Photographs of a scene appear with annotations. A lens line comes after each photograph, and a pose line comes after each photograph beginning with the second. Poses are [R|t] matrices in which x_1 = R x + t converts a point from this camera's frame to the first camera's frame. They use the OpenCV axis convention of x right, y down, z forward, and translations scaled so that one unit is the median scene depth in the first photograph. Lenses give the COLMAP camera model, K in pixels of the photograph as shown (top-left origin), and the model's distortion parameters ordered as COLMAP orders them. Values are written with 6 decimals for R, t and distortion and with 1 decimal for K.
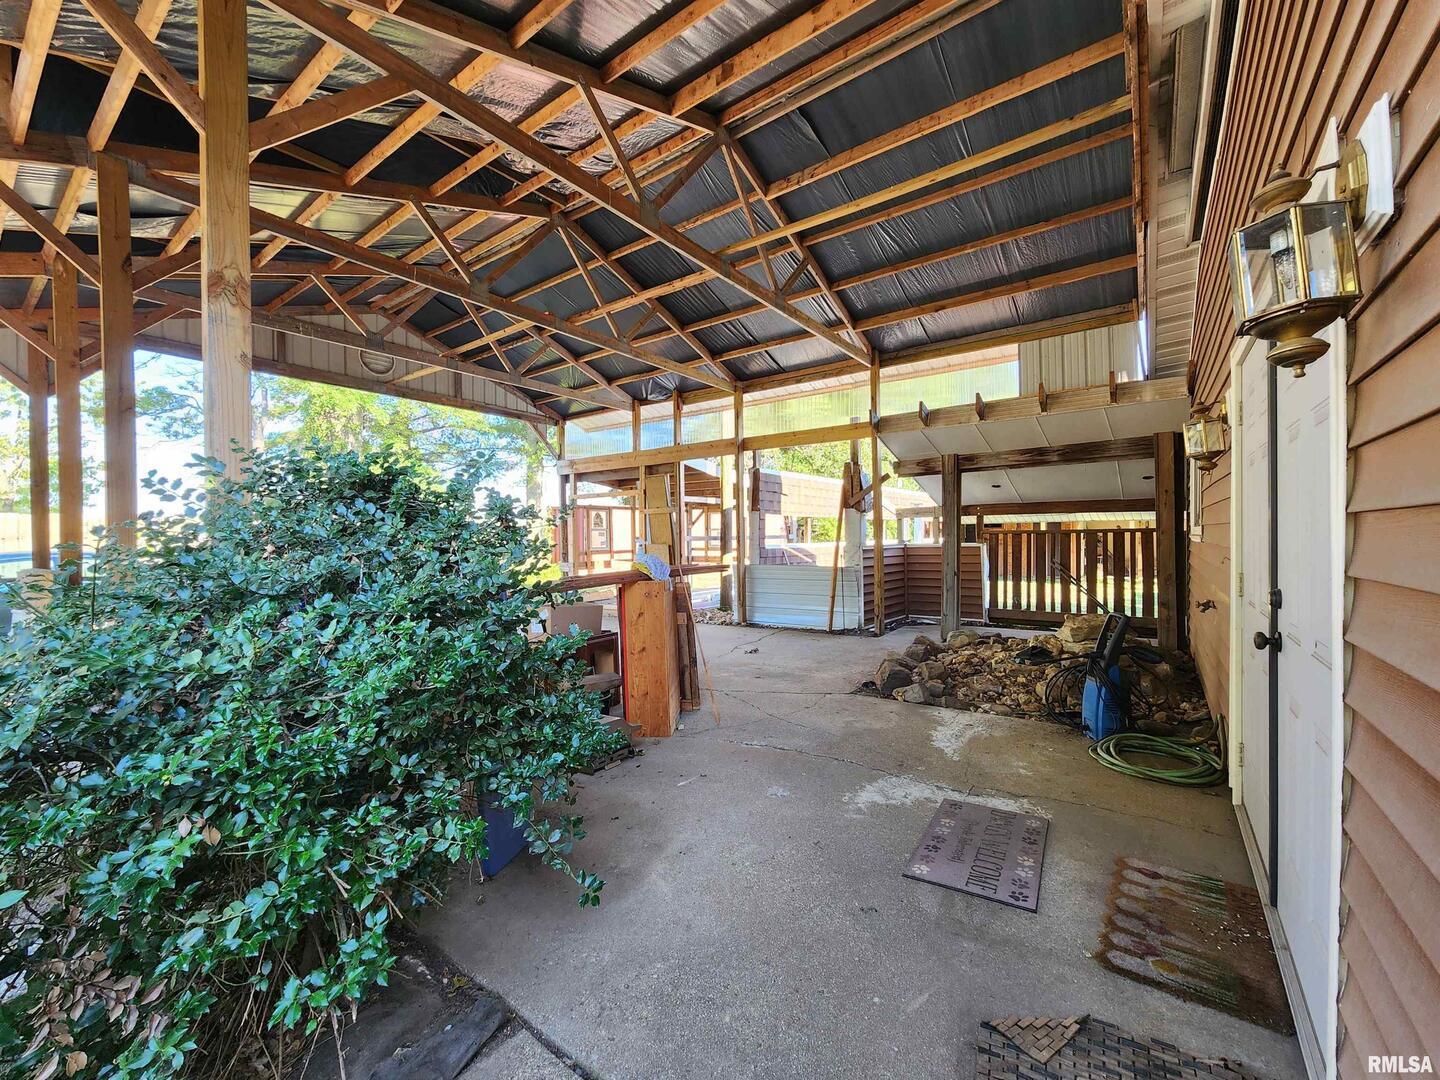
lens RADIAL K [[594.1, 0, 720.0], [0, 594.1, 540.0], [0, 0, 1]] dist [-0.003875, -0.000433]
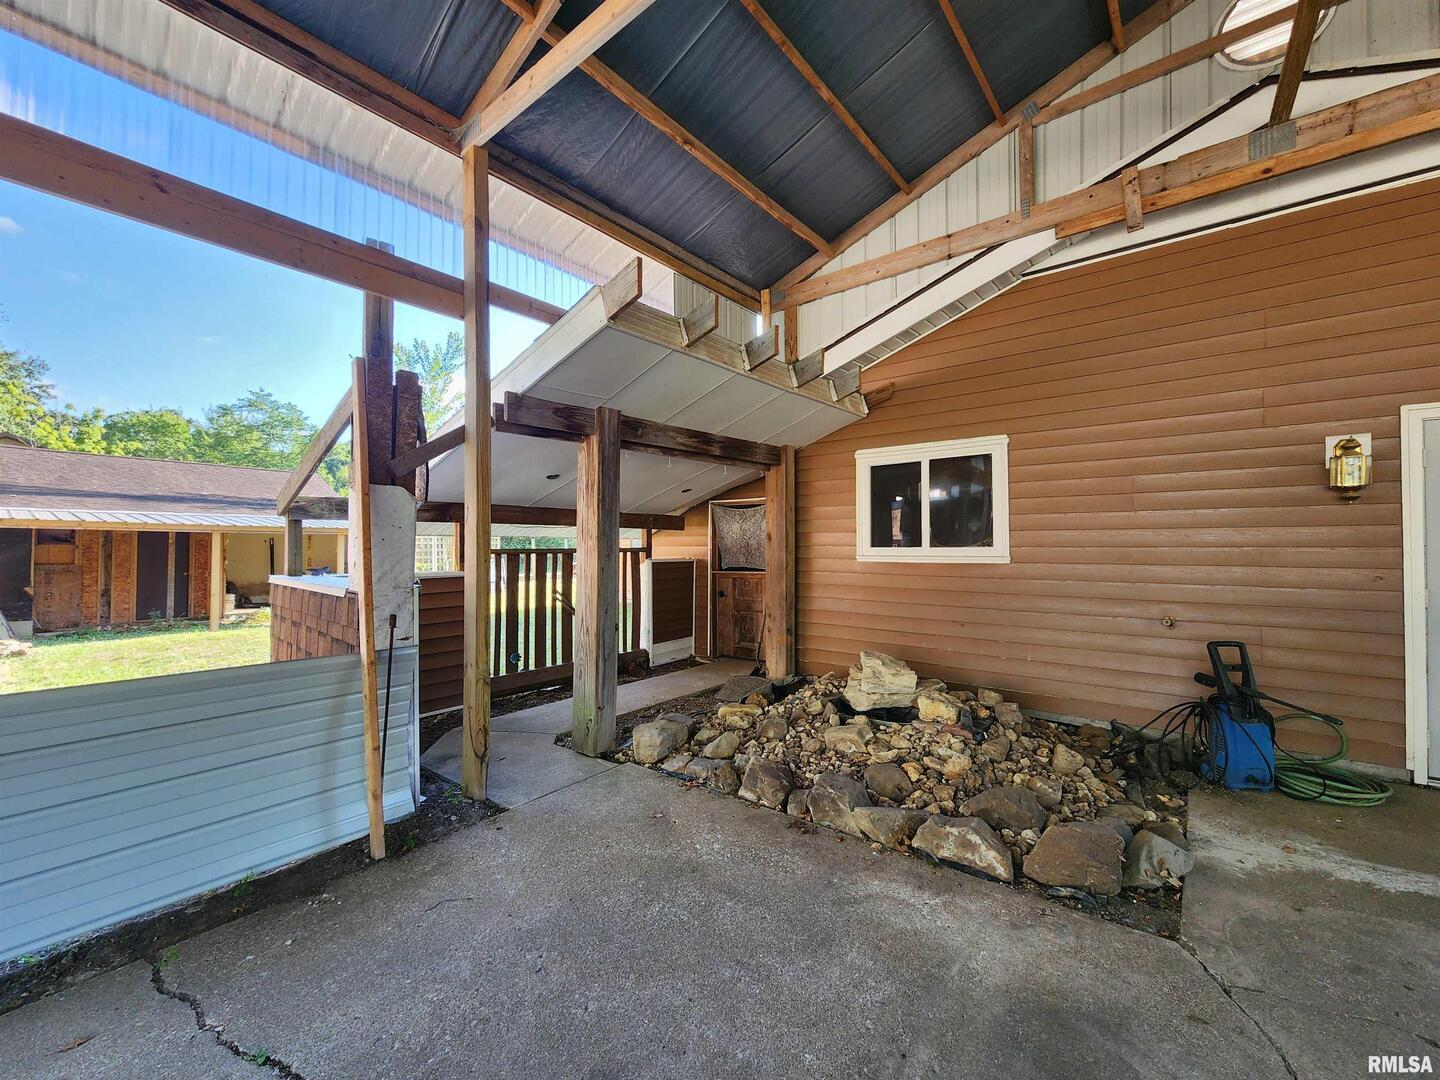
lens RADIAL K [[594.1, 0, 720.0], [0, 594.1, 540.0], [0, 0, 1]] dist [-0.003875, -0.000433]
pose [[0.045293, 0.026178, 0.998631, -0.149438], [0.005217, 0.999637, -0.026440, -0.009821], [-0.998960, 0.006407, 0.045140, 0.881652]]
